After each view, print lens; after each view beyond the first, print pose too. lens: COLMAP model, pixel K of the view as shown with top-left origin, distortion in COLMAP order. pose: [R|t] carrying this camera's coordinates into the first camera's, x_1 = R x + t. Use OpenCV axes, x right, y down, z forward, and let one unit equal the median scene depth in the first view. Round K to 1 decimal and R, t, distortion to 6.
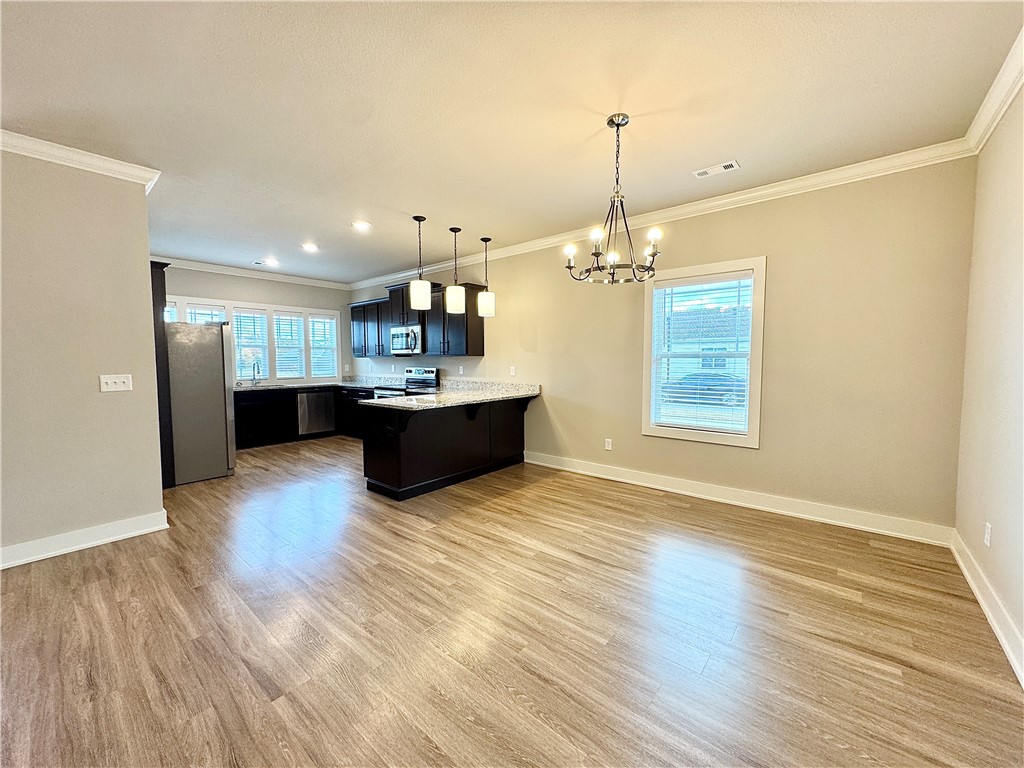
lens RADIAL K [[407.7, 0, 511.5], [0, 407.7, 386.9], [0, 0, 1]] dist [-0.002532, 0.000223]
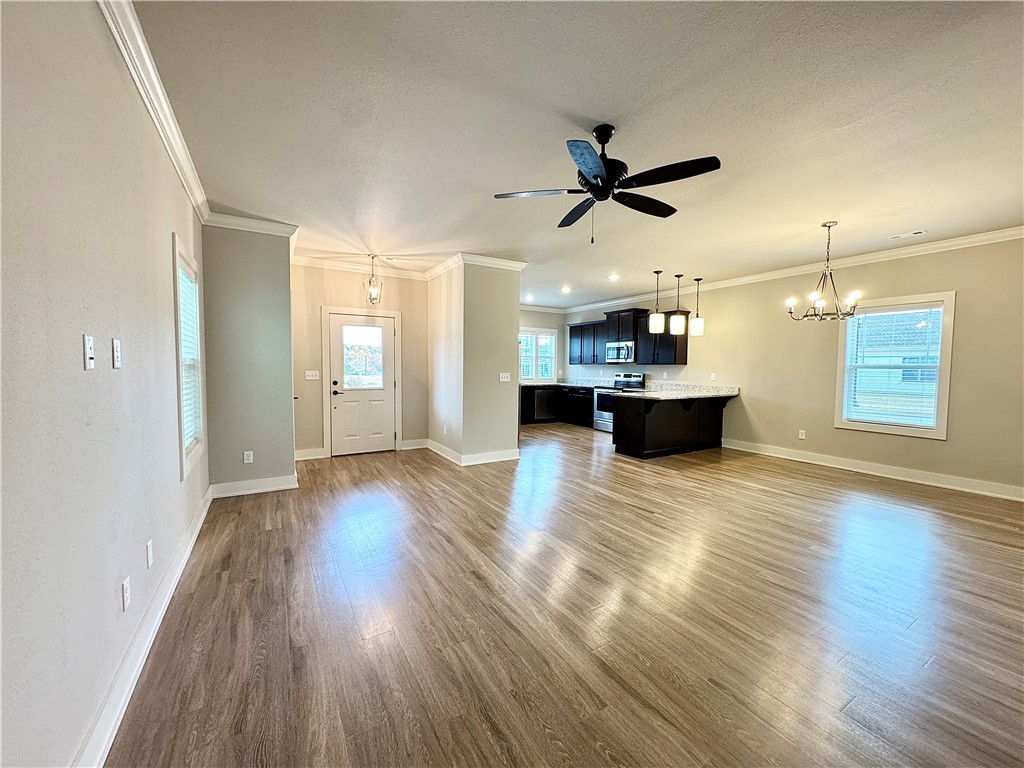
lens RADIAL K [[407.7, 0, 511.5], [0, 407.7, 386.9], [0, 0, 1]] dist [-0.002532, 0.000223]
pose [[0.945793, 0.029327, -0.323444, -0.248456], [-0.034817, 0.999331, -0.011198, 0.041589], [0.322900, 0.021852, 0.946181, -0.590850]]
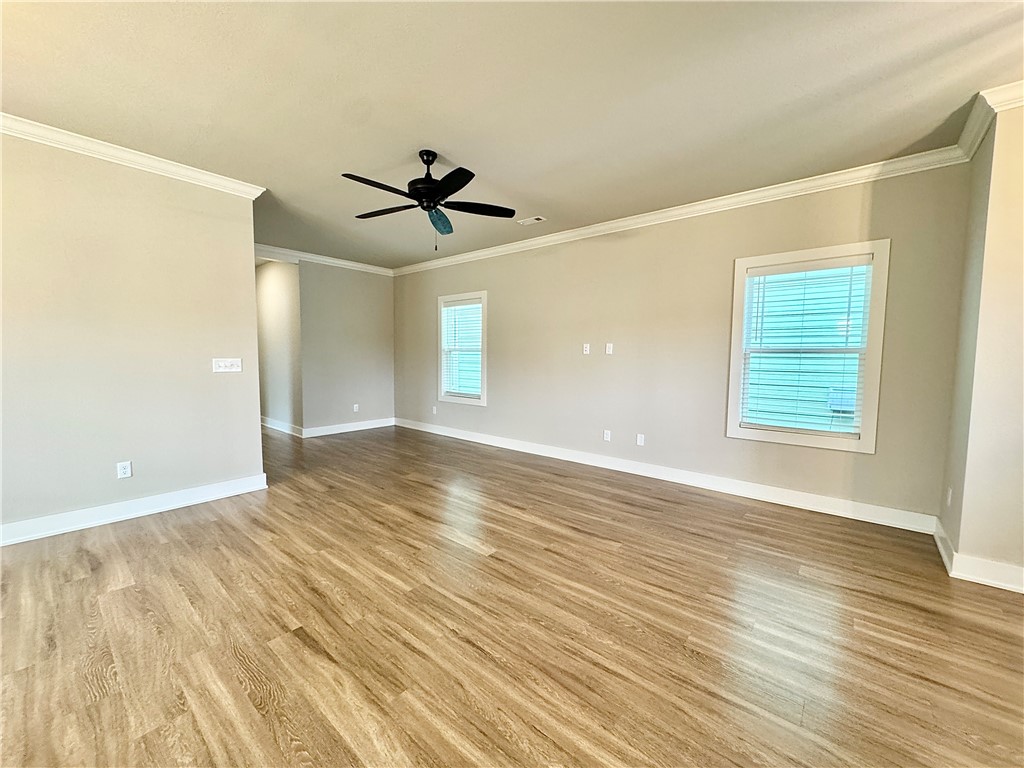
lens RADIAL K [[407.7, 0, 511.5], [0, 407.7, 386.9], [0, 0, 1]] dist [-0.002532, 0.000223]
pose [[-0.999987, -0.005102, -0.000148, -0.484642], [-0.005069, 0.989348, 0.145481, -0.043983], [-0.000596, 0.145480, -0.989361, 0.839054]]
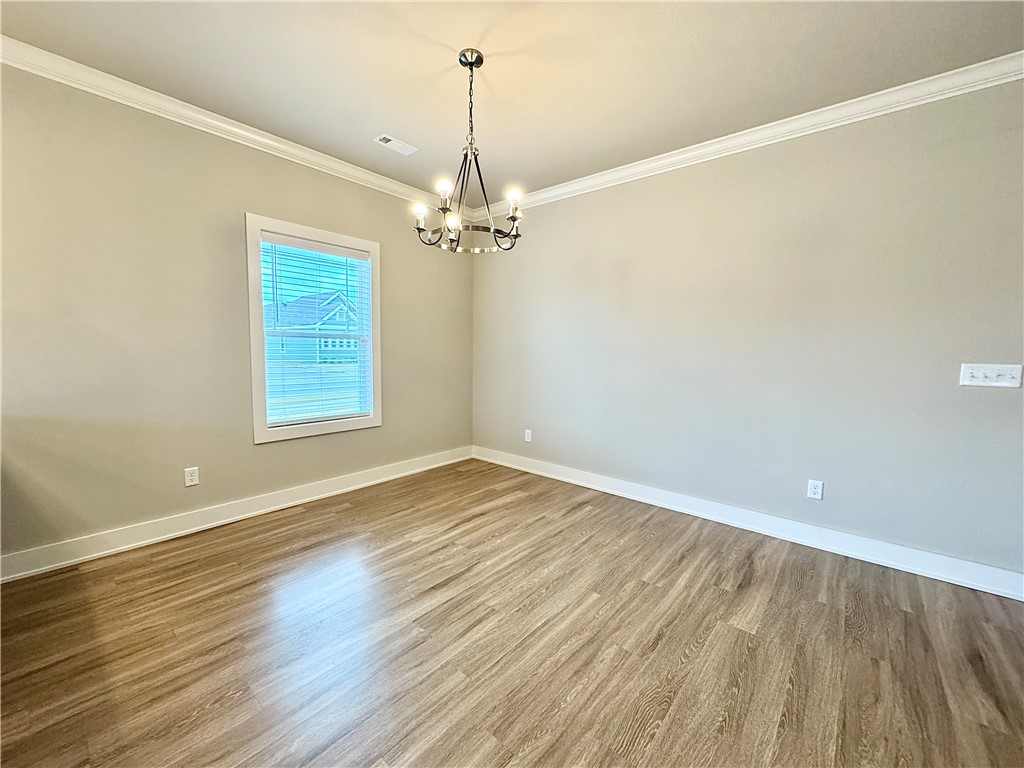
lens RADIAL K [[407.7, 0, 511.5], [0, 407.7, 386.9], [0, 0, 1]] dist [-0.002532, 0.000223]
pose [[0.004941, -0.088573, 0.996057, -0.399805], [0.051815, 0.994754, 0.088200, -0.023288], [-0.998644, 0.051175, 0.009505, 0.575190]]
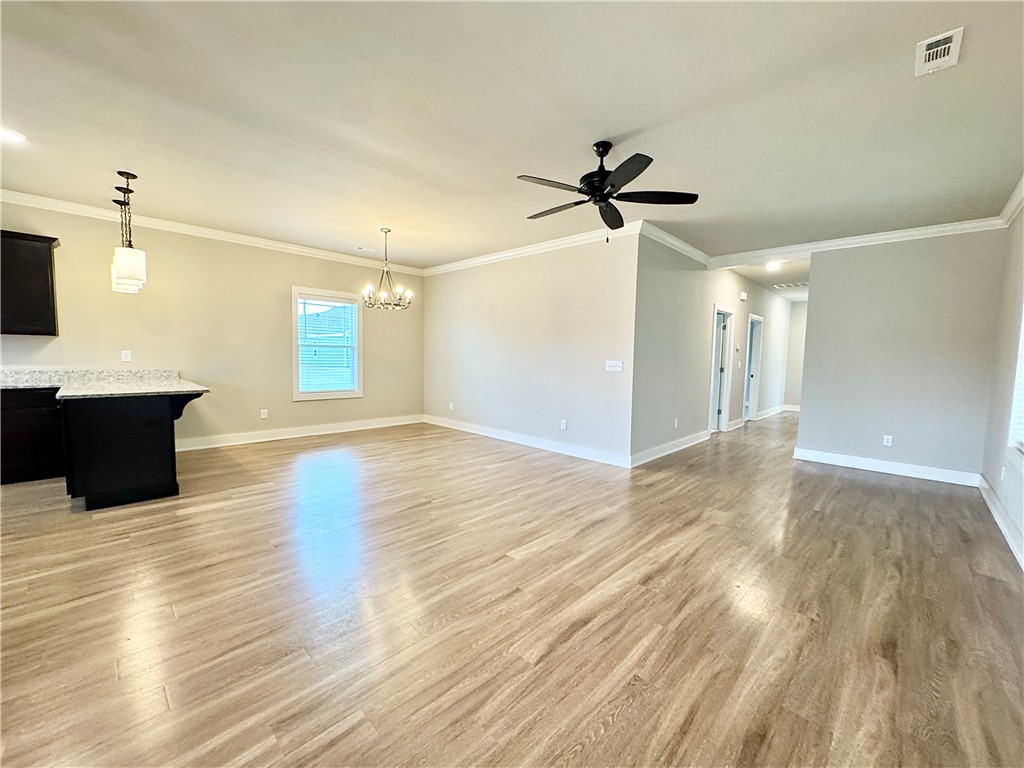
lens RADIAL K [[407.7, 0, 511.5], [0, 407.7, 386.9], [0, 0, 1]] dist [-0.002532, 0.000223]
pose [[0.069683, -0.070907, 0.995046, -1.085515], [0.046472, 0.996618, 0.067765, 0.008427], [-0.996486, 0.041520, 0.072742, 0.156354]]
